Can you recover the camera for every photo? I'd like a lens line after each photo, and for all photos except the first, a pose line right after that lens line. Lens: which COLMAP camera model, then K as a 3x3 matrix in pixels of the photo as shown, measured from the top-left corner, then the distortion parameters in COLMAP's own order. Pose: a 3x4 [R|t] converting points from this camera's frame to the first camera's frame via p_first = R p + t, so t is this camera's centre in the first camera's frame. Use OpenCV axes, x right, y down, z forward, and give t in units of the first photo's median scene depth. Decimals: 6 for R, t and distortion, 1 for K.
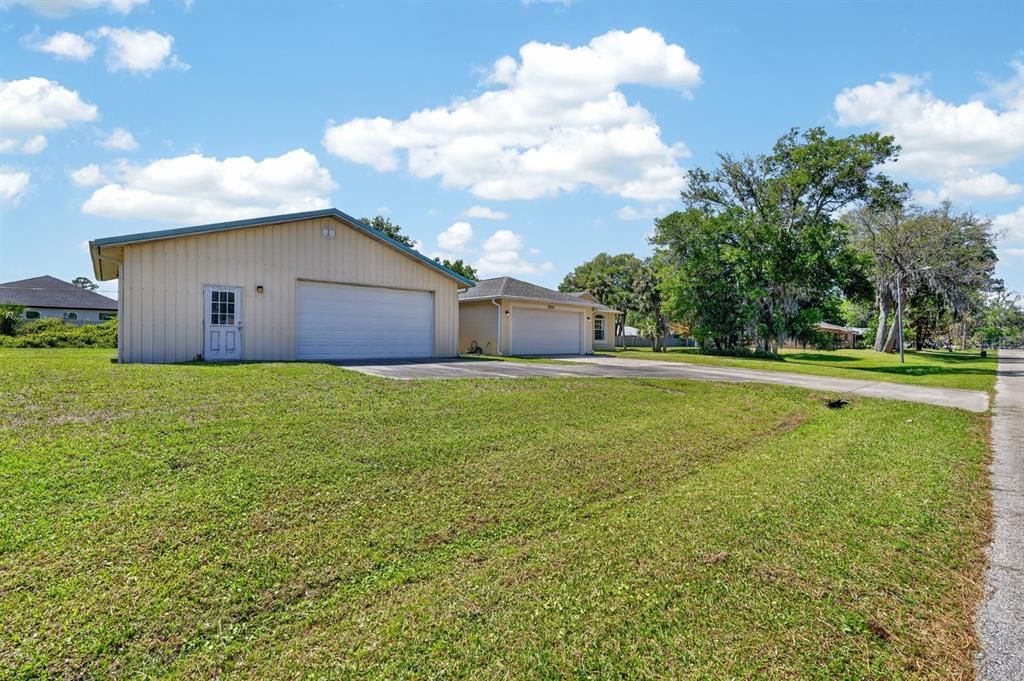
lens RADIAL K [[455.5, 0, 512.0], [0, 455.5, 340.5], [0, 0, 1]] dist [0.001400, 0.000074]
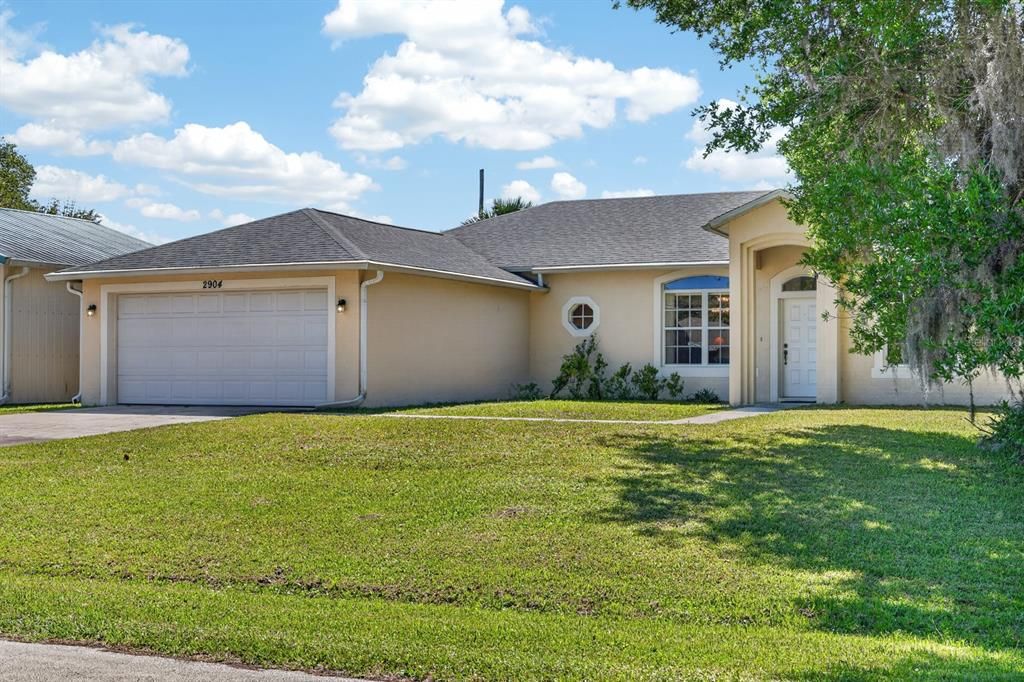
lens RADIAL K [[1318.9, 0, 512.0], [0, 1318.9, 341.0], [0, 0, 1]] dist [0.003914, -0.007674]
pose [[0.389448, -0.024981, -0.920710, 0.557850], [0.002685, 0.999659, -0.025988, 0.002774], [0.921045, 0.007649, 0.389382, 0.367321]]
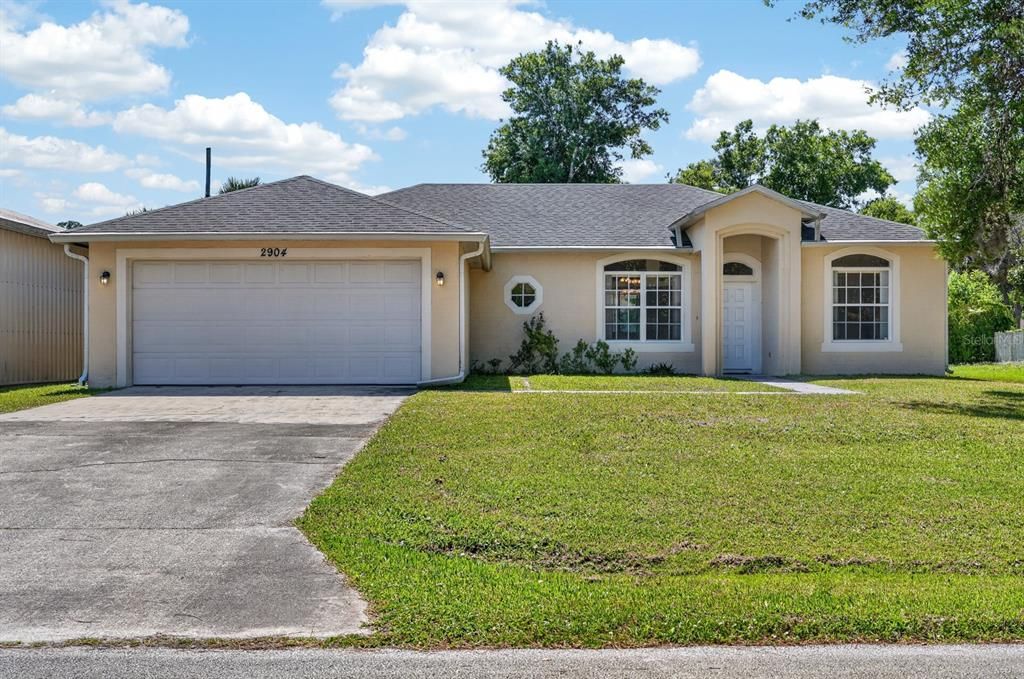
lens RADIAL K [[1168.7, 0, 517.2], [0, 1168.7, 350.4], [0, 0, 1]] dist [0.008043, -0.008753]
pose [[0.743727, -0.007323, -0.668444, 0.382549], [0.008284, 0.999964, -0.001738, 0.003452], [0.668433, -0.004245, 0.743761, 0.207780]]
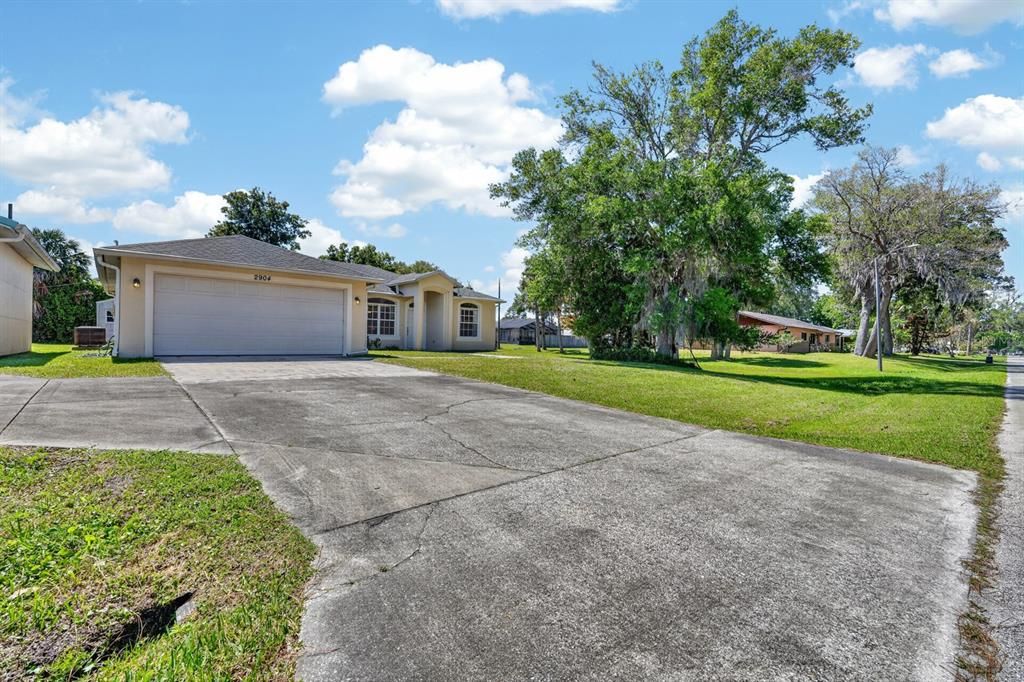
lens RADIAL K [[451.4, 0, 512.0], [0, 451.4, 341.0], [0, 0, 1]] dist [-0.004107, 0.000067]
pose [[0.999821, 0.008883, -0.016712, 0.197604], [-0.008933, 0.999956, -0.002916, 0.005271], [0.016686, 0.003065, 0.999856, 0.185943]]
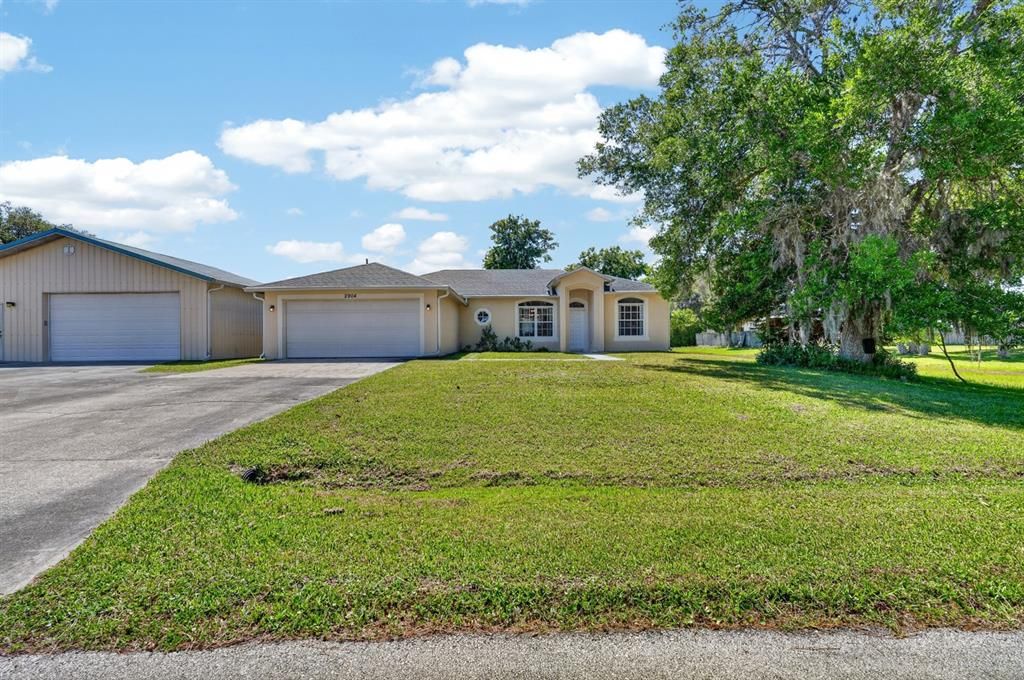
lens RADIAL K [[451.4, 0, 512.0], [0, 451.4, 340.0], [0, 0, 1]] dist [-0.004107, 0.000067]
pose [[0.740263, -0.016740, -0.672109, 0.362184], [0.015001, 0.999852, -0.008381, 0.005579], [0.672150, -0.003878, 0.740405, 0.287226]]
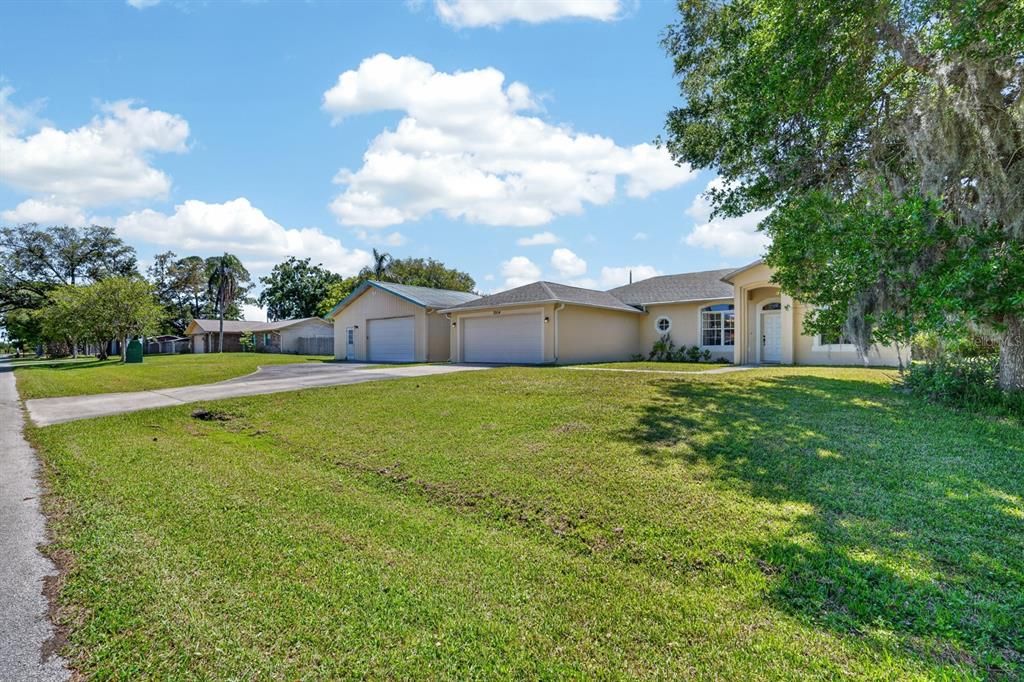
lens RADIAL K [[459.8, 0, 513.9], [0, 459.8, 354.3], [0, 0, 1]] dist [-0.000177, 0.000037]
pose [[0.099821, 0.000559, -0.995005, 0.468470], [0.002781, 0.999996, 0.000841, 0.005700], [0.995002, -0.002851, 0.099819, 0.432704]]
